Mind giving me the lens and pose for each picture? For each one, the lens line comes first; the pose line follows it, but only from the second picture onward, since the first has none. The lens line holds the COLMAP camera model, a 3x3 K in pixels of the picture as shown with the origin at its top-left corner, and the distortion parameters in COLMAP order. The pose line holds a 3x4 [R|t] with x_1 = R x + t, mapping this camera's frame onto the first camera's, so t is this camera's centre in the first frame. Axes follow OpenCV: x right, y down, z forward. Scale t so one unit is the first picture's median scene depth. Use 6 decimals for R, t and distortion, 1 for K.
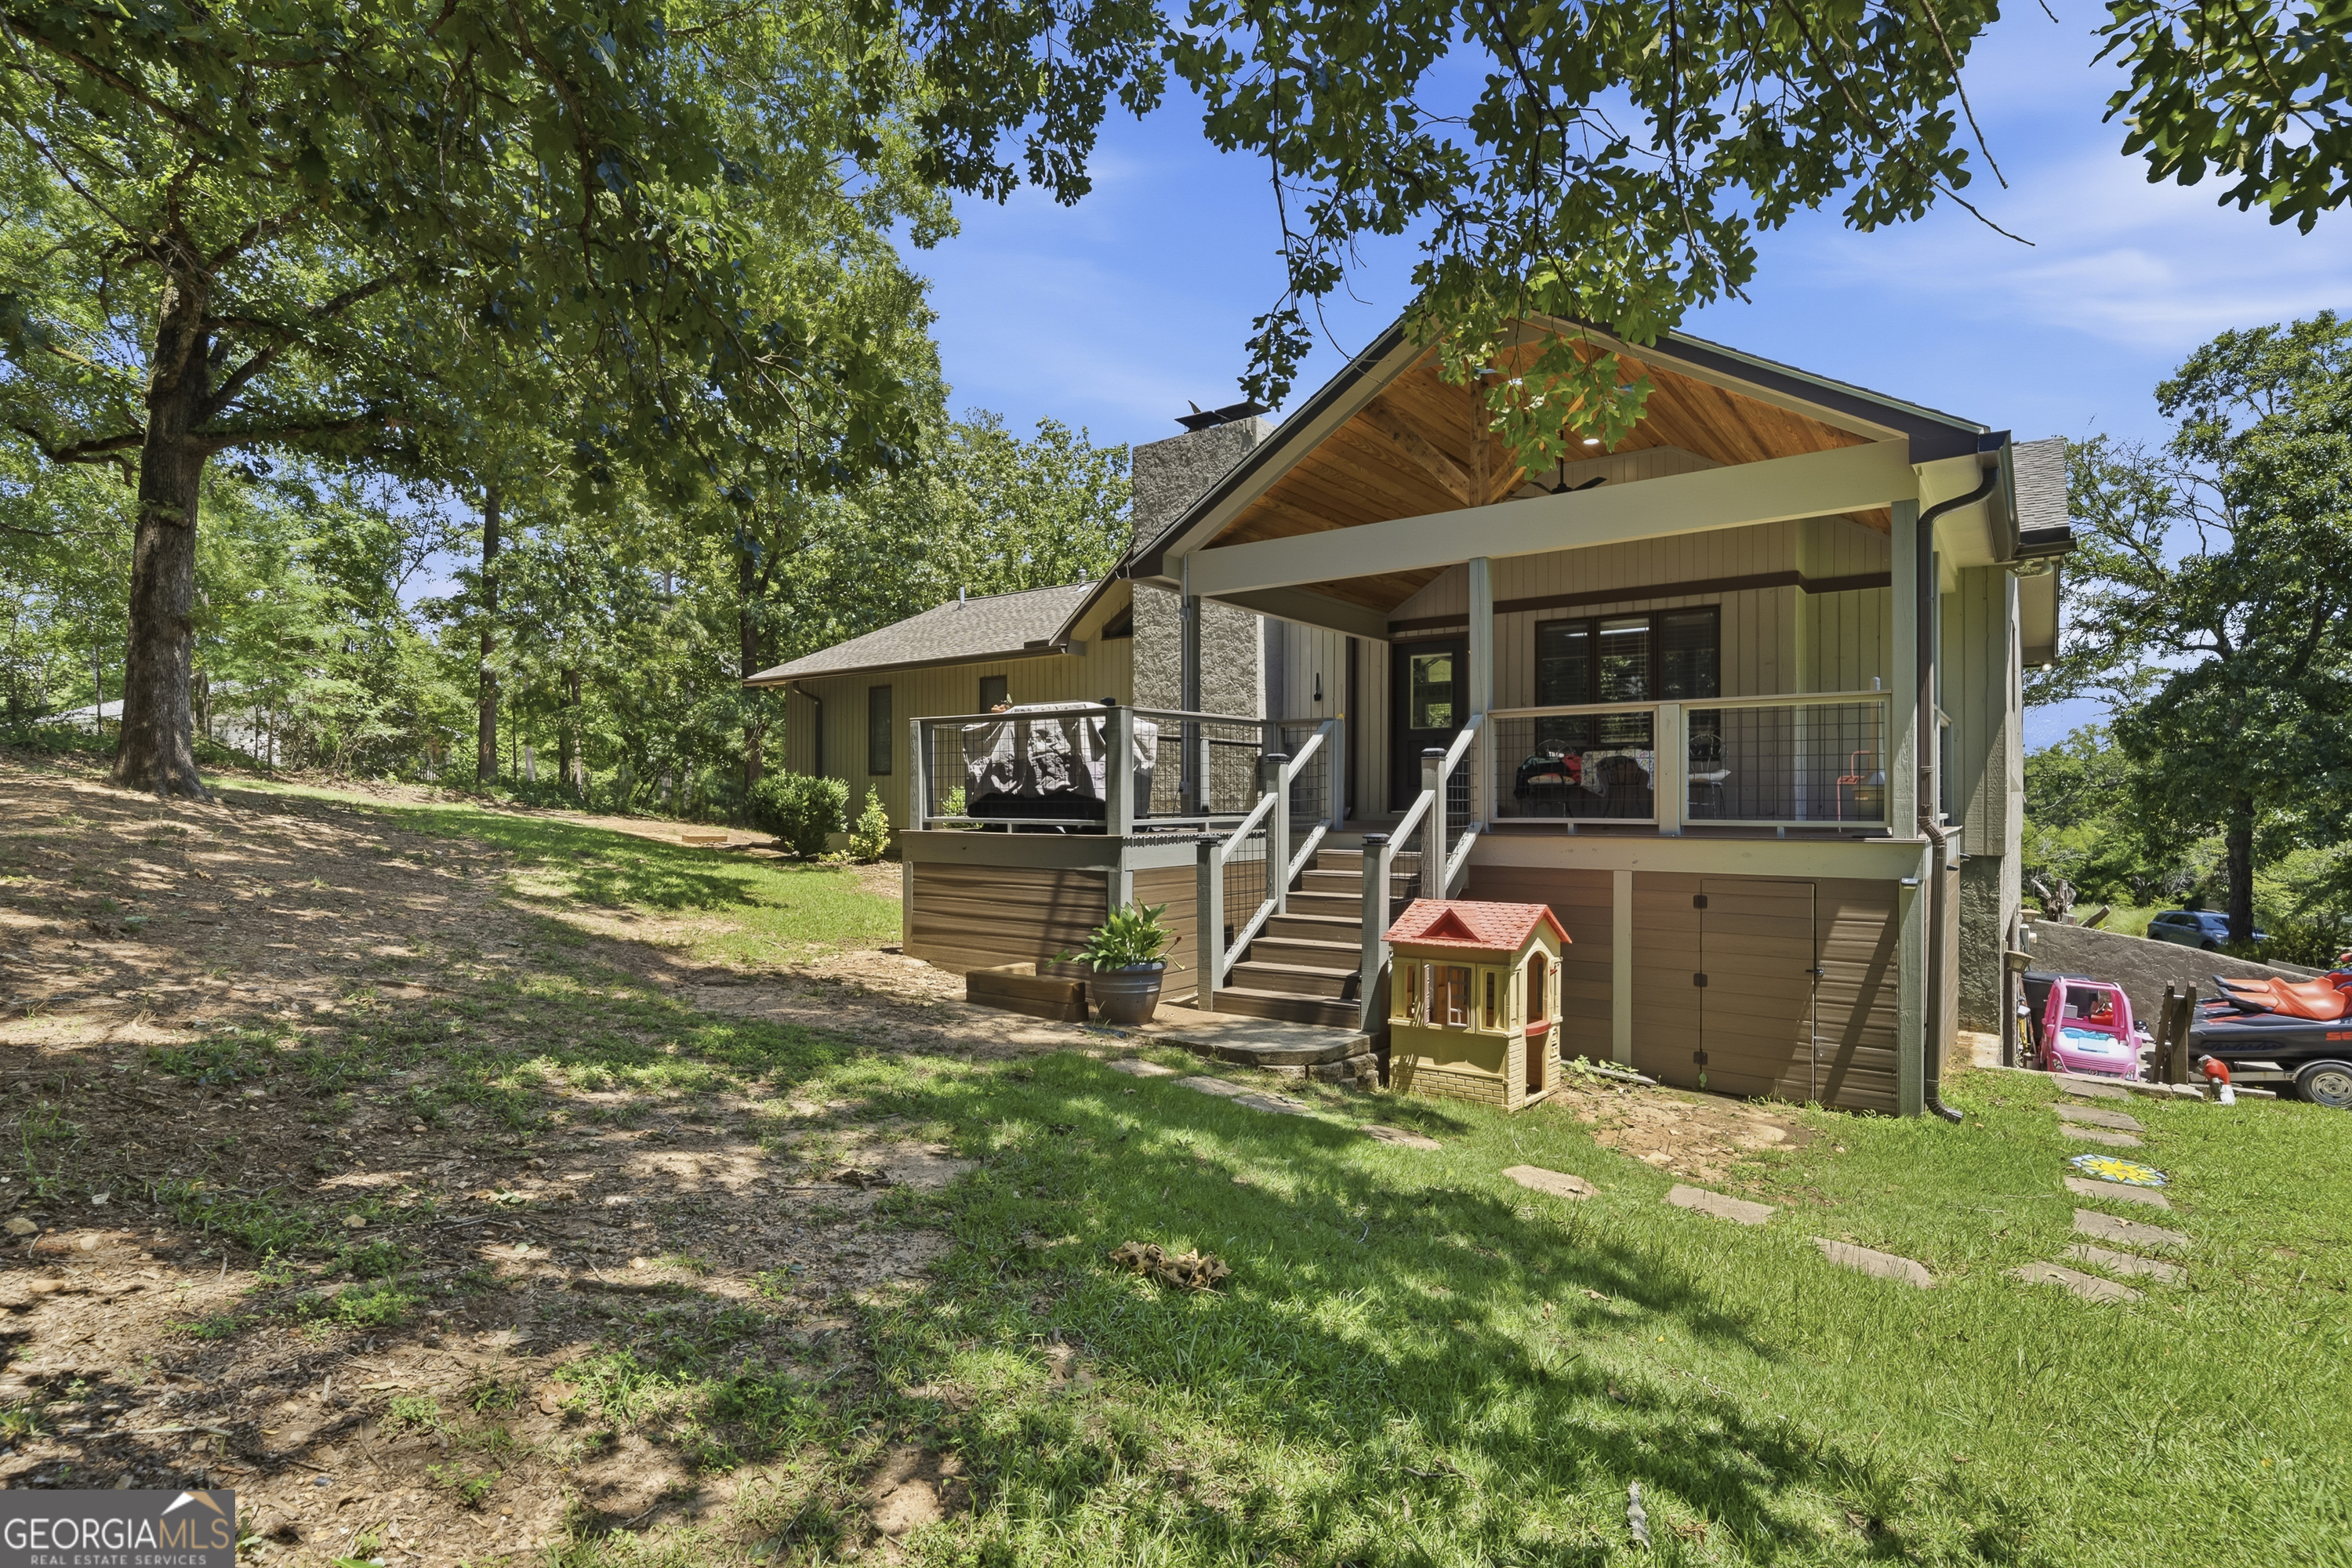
lens RADIAL K [[1133.3, 0, 1183.0], [0, 1133.3, 795.9], [0, 0, 1]] dist [-0.000559, 0.000003]
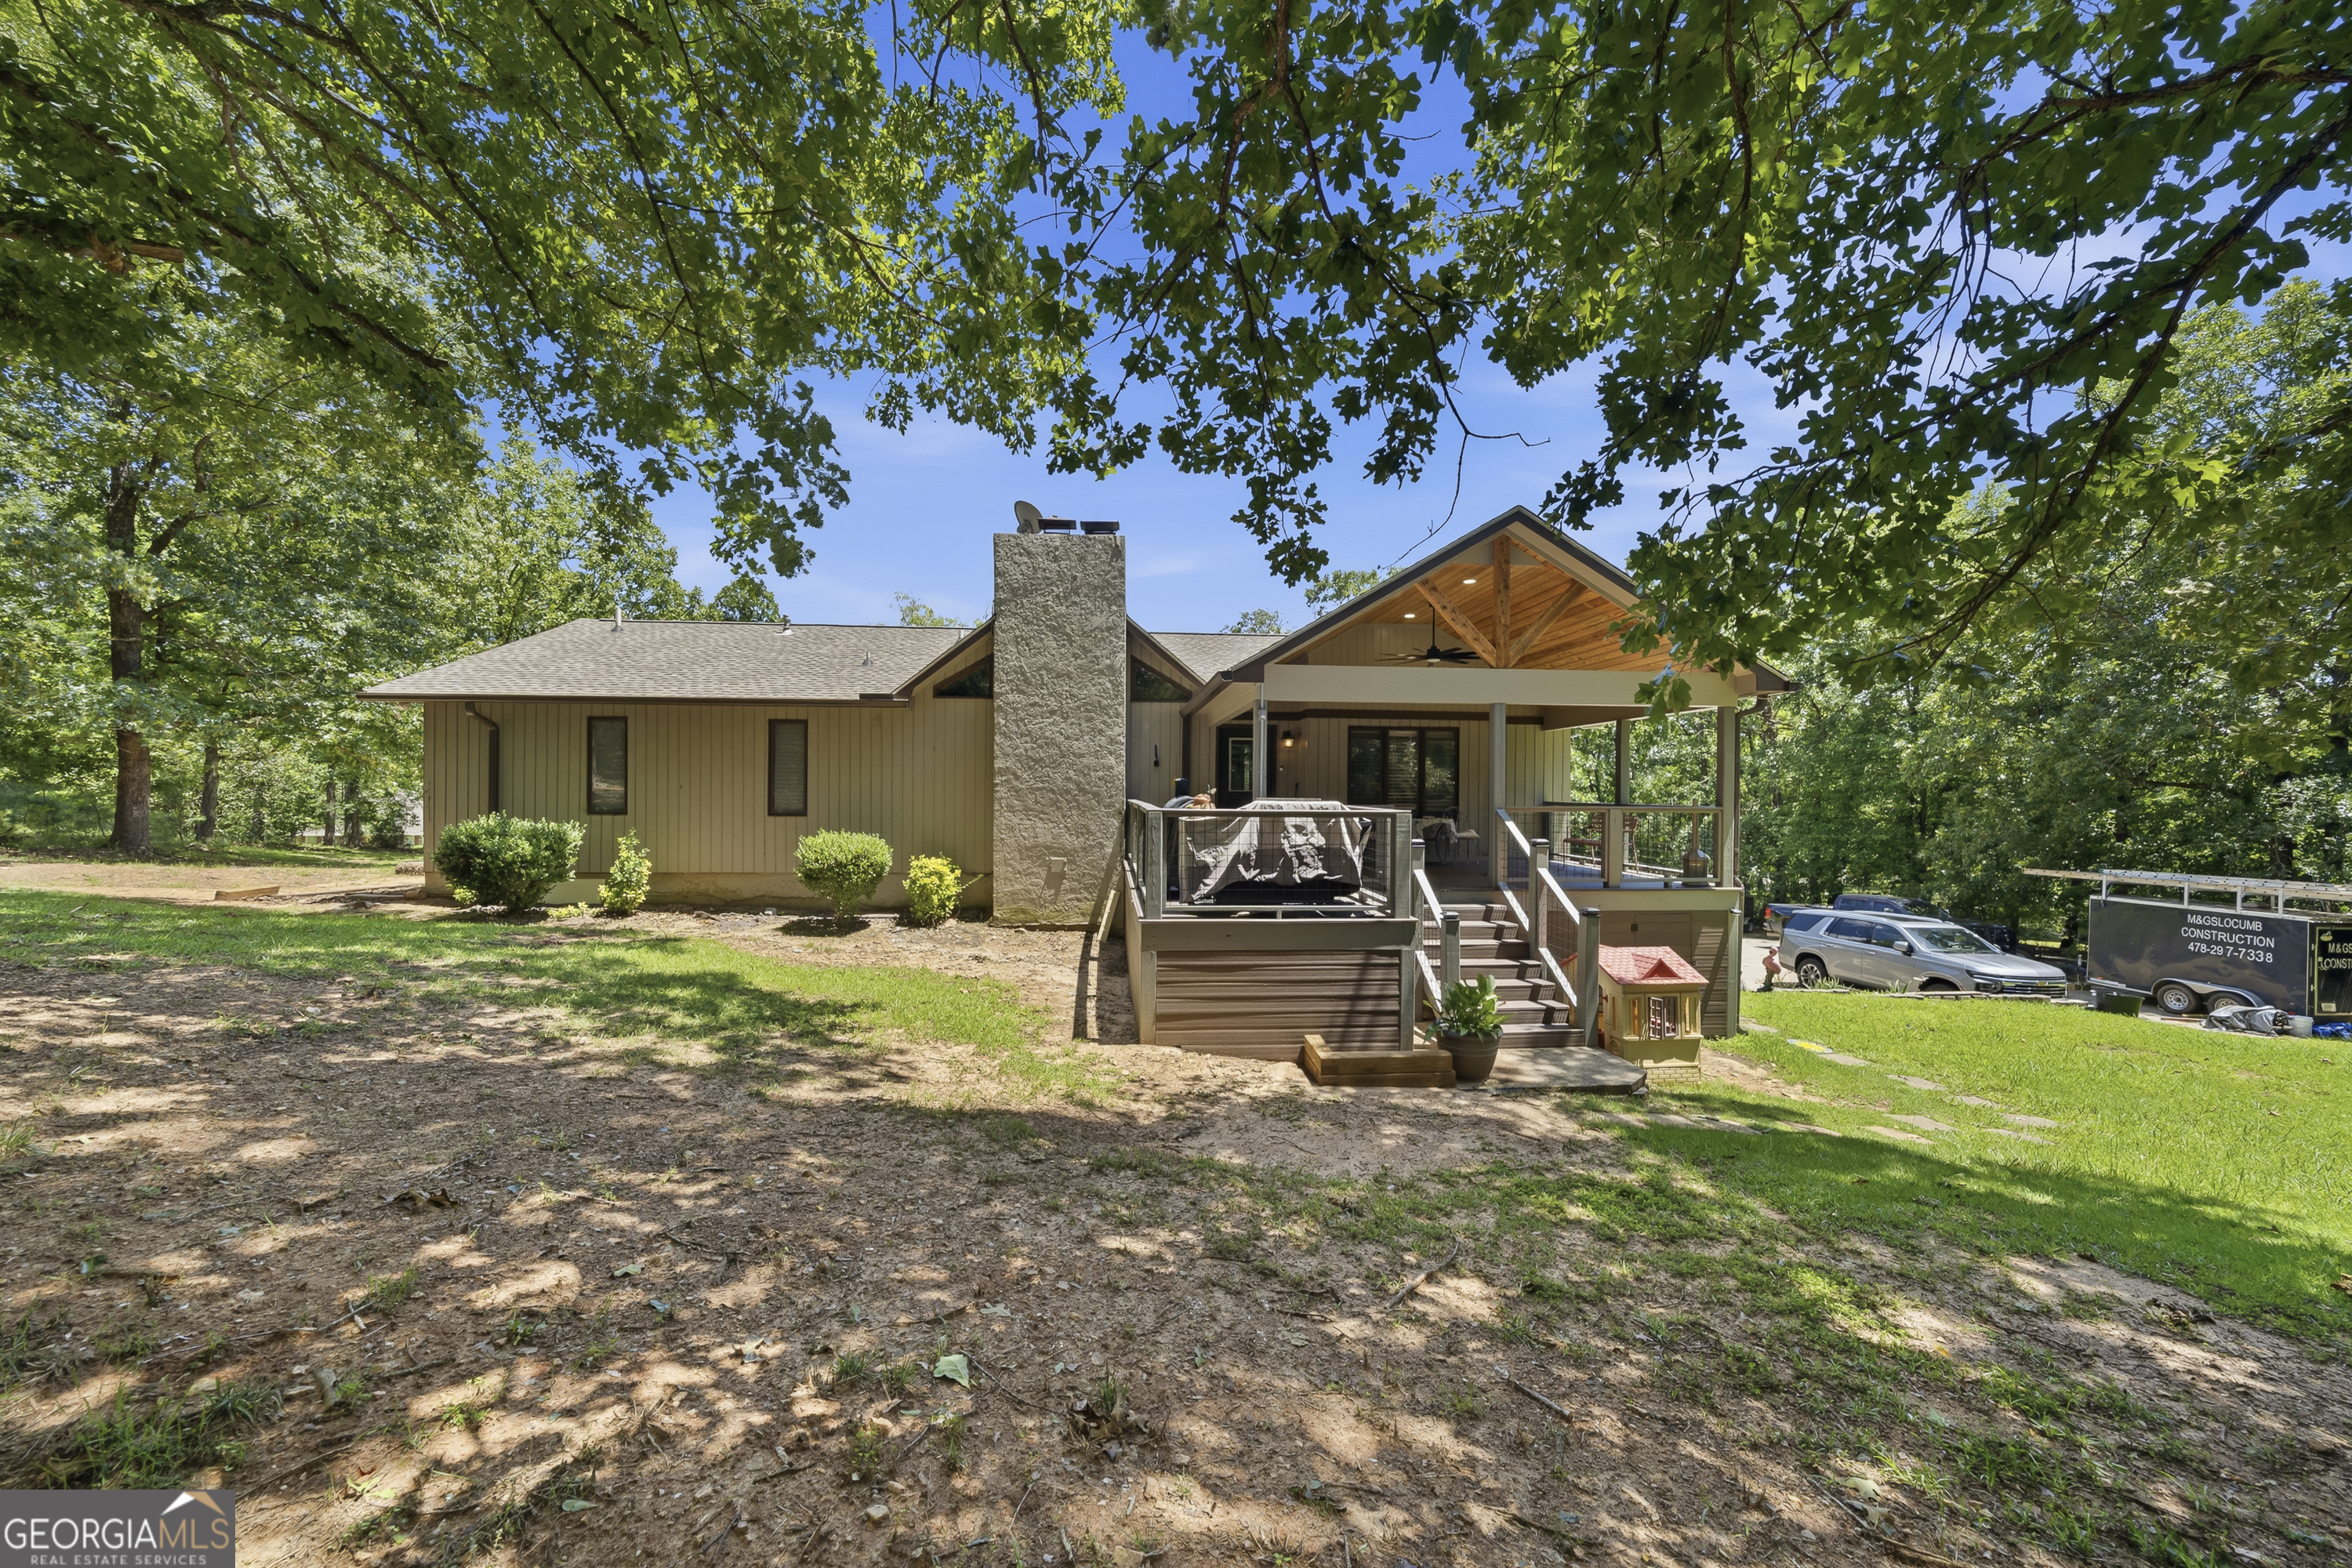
lens RADIAL K [[828.9, 0, 1170.2], [0, 828.9, 786.2], [0, 0, 1]] dist [-0.002074, -0.000046]
pose [[0.763130, 0.010815, 0.646155, -0.743696], [-0.010699, 0.999934, -0.004100, -0.090461], [-0.646157, -0.003784, 0.763196, 0.428108]]
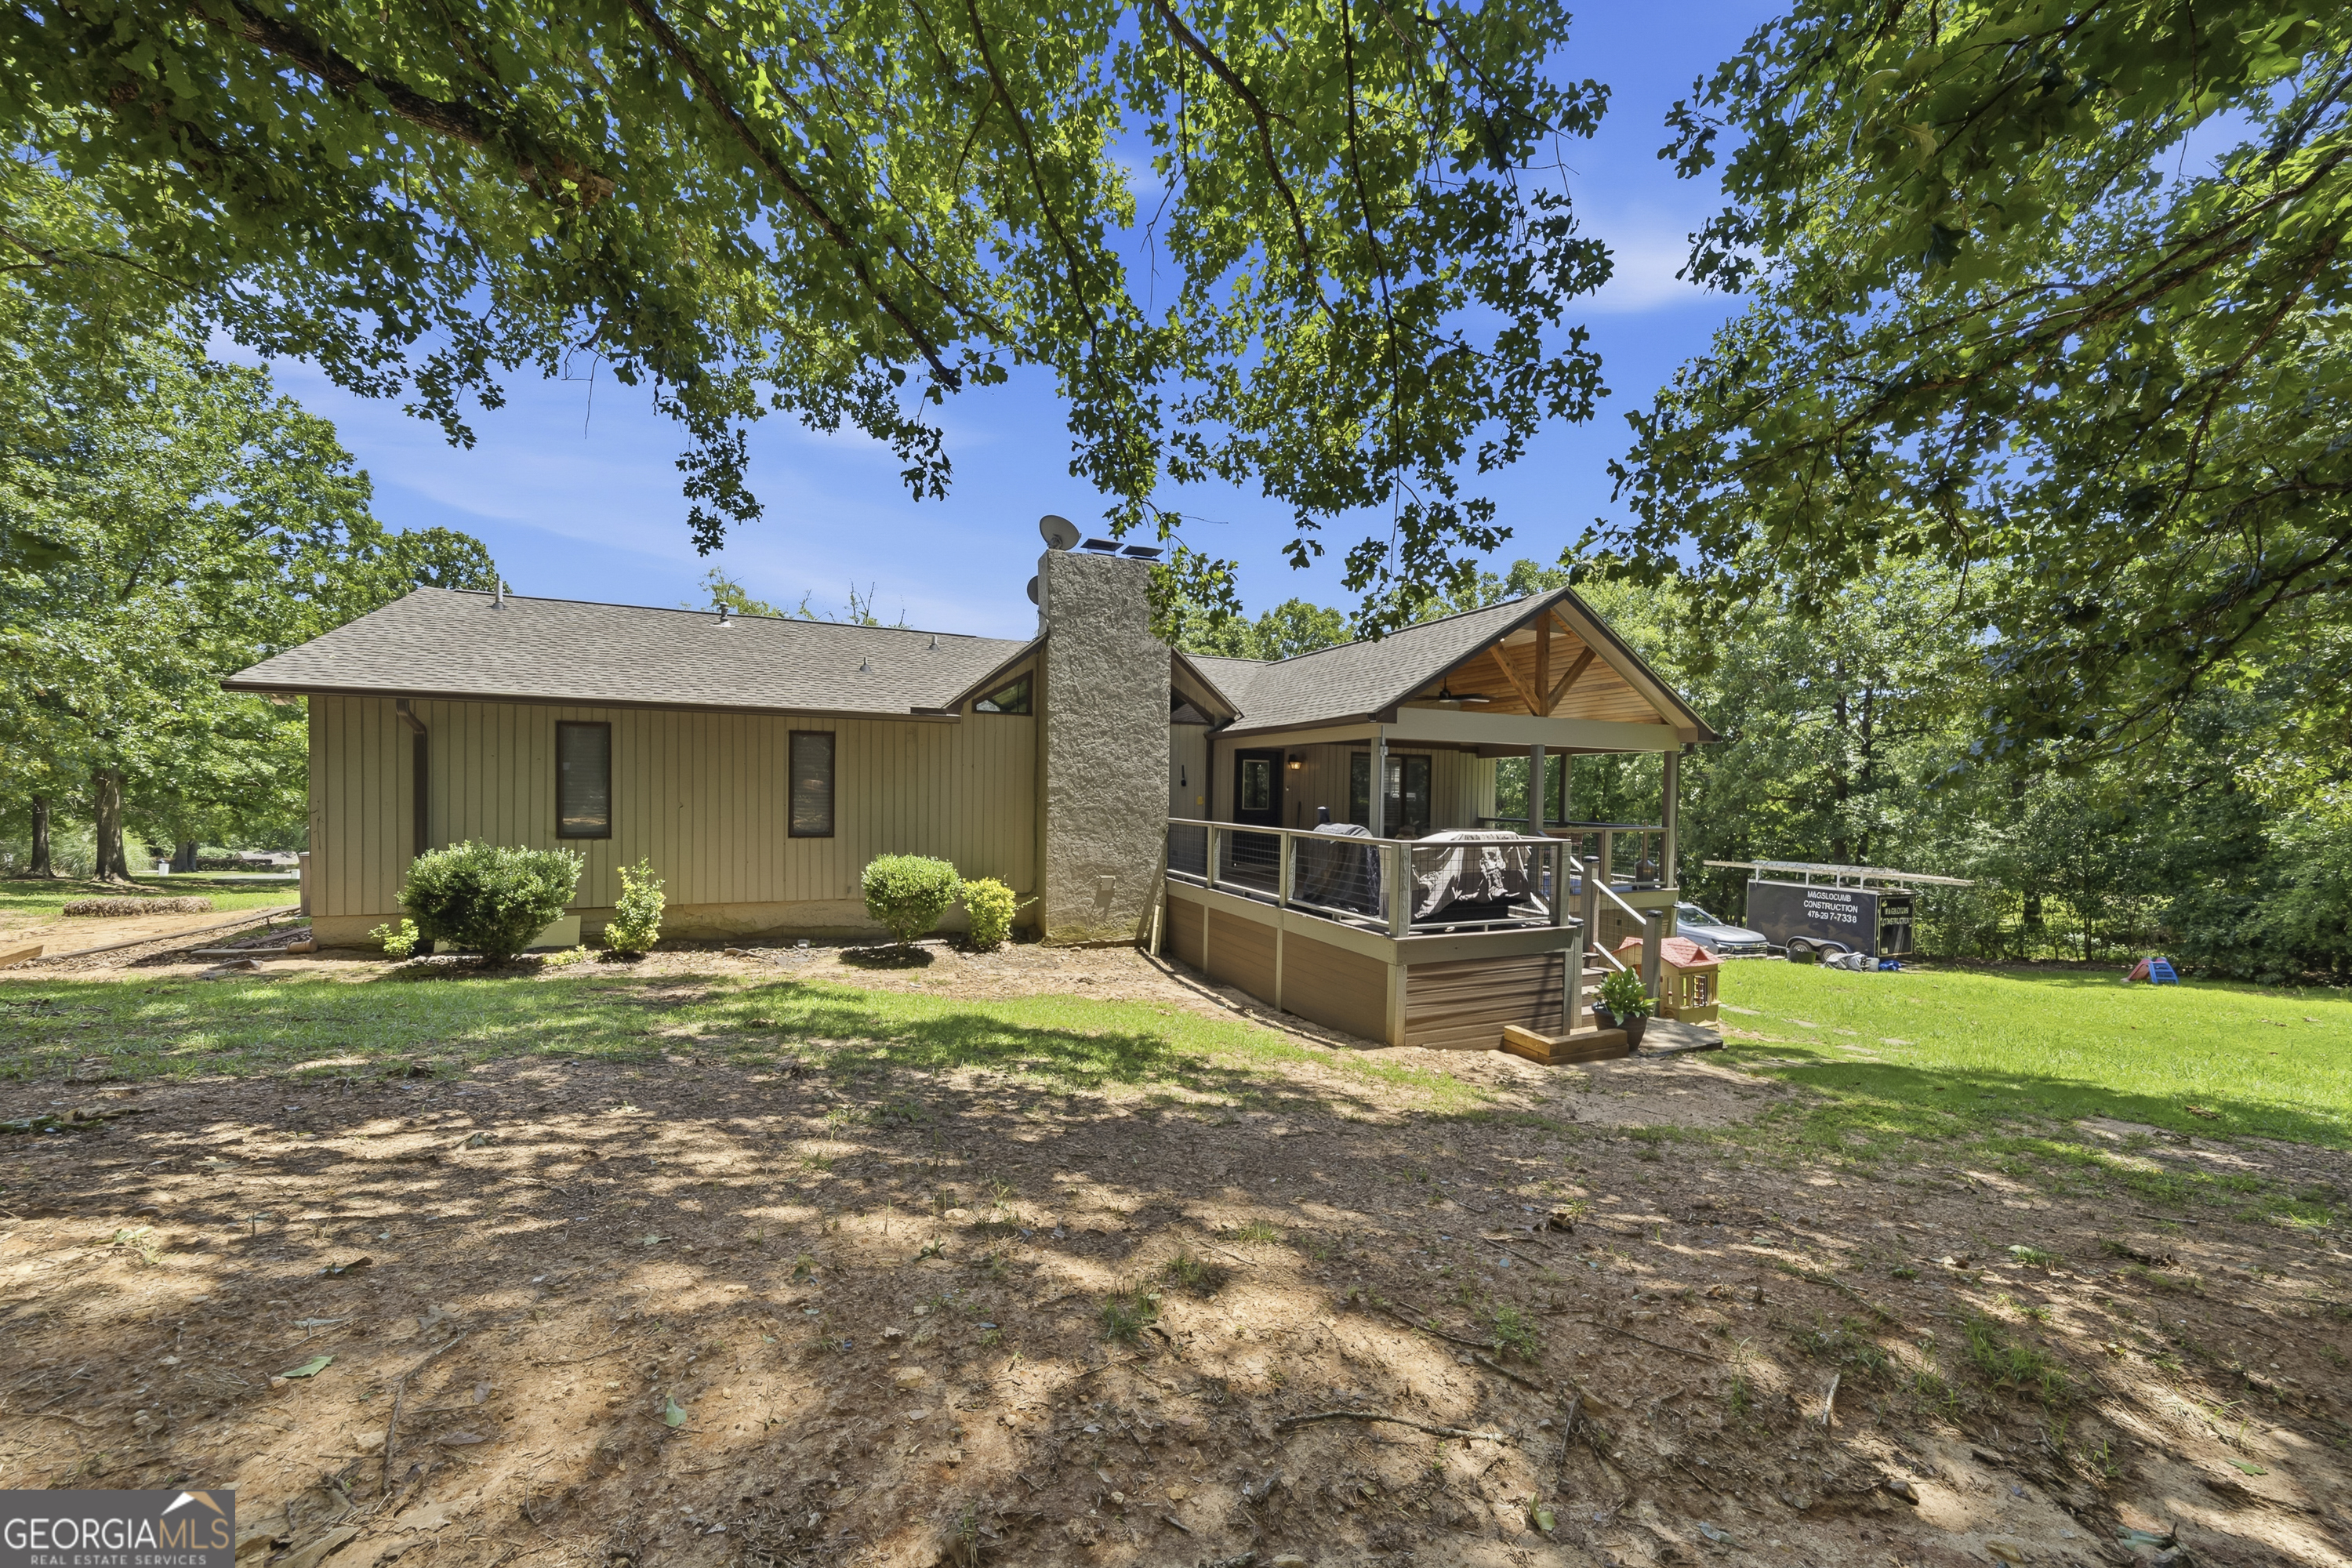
lens RADIAL K [[828.9, 0, 1174.3], [0, 828.9, 797.7], [0, 0, 1]] dist [-0.002074, -0.000046]
pose [[0.506734, 0.001580, 0.862101, -1.152092], [-0.019336, 0.999768, 0.009533, -0.123673], [-0.861886, -0.021500, 0.506646, 0.797247]]
